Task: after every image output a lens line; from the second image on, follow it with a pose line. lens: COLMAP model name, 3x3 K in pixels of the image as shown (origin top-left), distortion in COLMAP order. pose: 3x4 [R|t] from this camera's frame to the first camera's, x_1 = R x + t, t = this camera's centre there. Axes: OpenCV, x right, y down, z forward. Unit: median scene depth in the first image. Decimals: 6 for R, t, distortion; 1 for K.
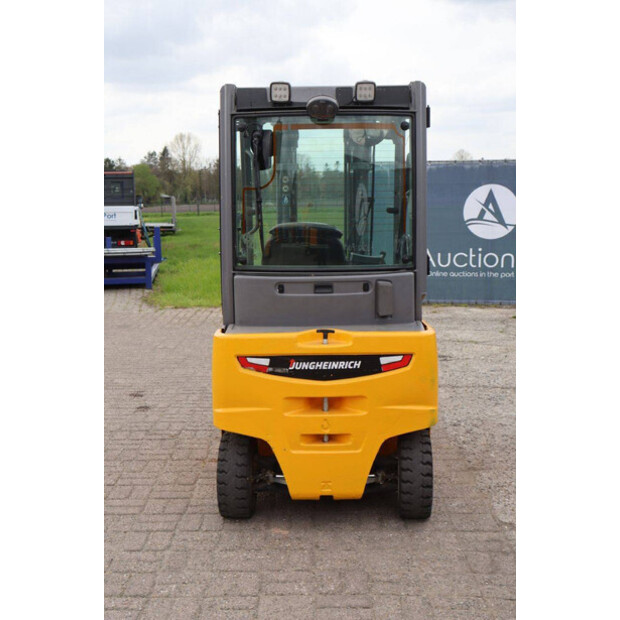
lens RADIAL K [[885.2, 0, 309.0], [0, 885.2, 311.7], [0, 0, 1]] dist [0.068398, 0.000000]
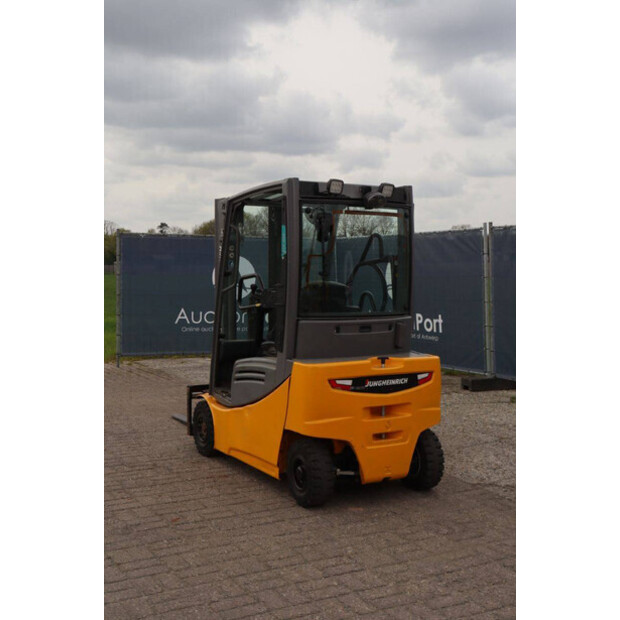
lens RADIAL K [[799.7, 0, 312.4], [0, 799.7, 311.5], [0, 0, 1]] dist [0.044501, 0.000000]
pose [[0.864927, -0.013012, 0.501729, -0.706451], [0.050280, 0.996881, -0.060825, 0.019704], [-0.499372, 0.077837, 0.862884, -0.037646]]
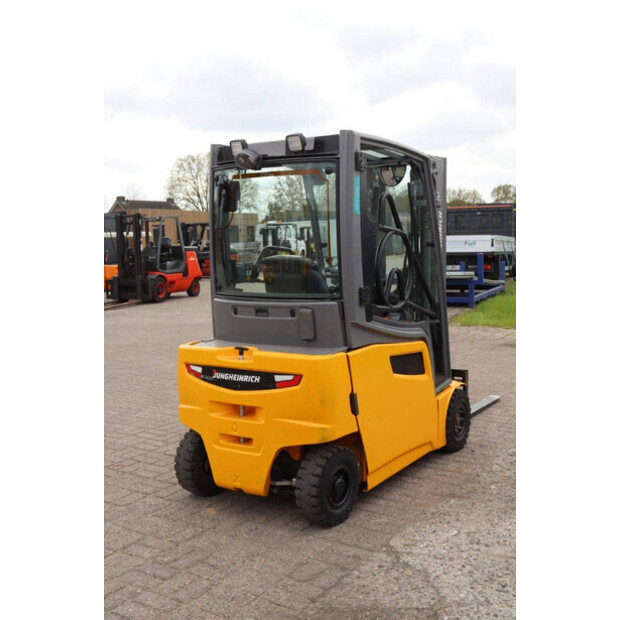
lens RADIAL K [[773.3, 0, 308.3], [0, 773.3, 307.5], [0, 0, 1]] dist [-0.011770, 0.000000]
pose [[0.834879, 0.048091, -0.548328, 0.650331], [-0.060185, 0.998179, -0.004091, -0.033373], [0.547133, 0.036417, 0.836253, 0.187765]]
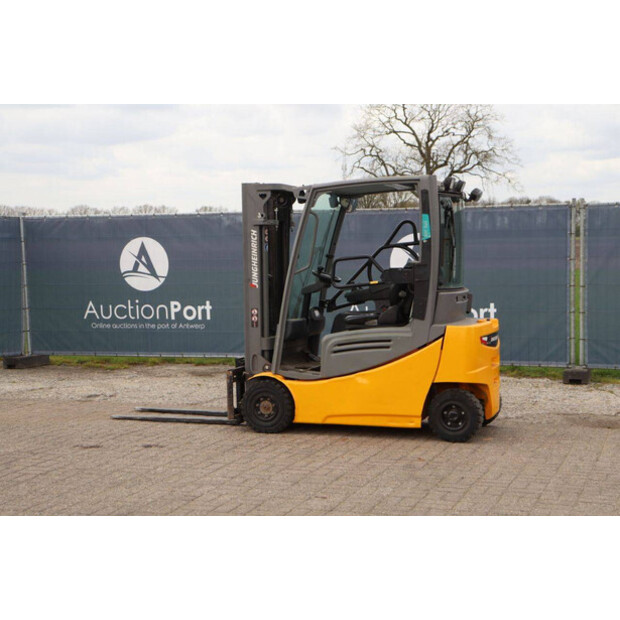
lens RADIAL K [[1095.0, 0, 312.2], [0, 1095.0, 303.9], [0, 0, 1]] dist [0.199417, 0.000000]
pose [[0.310853, -0.040890, 0.949578, -2.188510], [0.132052, 0.991243, -0.000544, -0.053694], [-0.941240, 0.125563, 0.313530, 0.631681]]
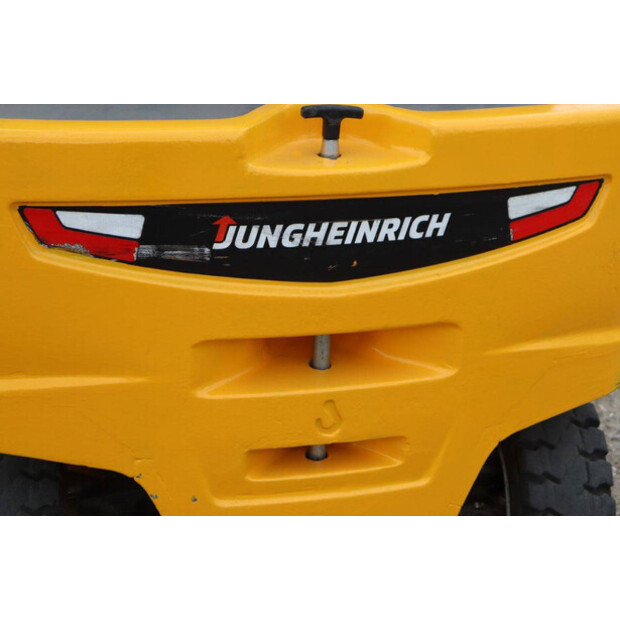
lens RADIAL K [[1325.7, 0, 315.7], [0, 1325.7, 307.9], [0, 0, 1]] dist [0.401162, 0.000000]
pose [[0.966893, -0.056305, 0.248893, -0.098559], [-0.016501, 0.959517, 0.281166, -0.039378], [-0.254649, -0.275964, 0.926821, 0.576501]]
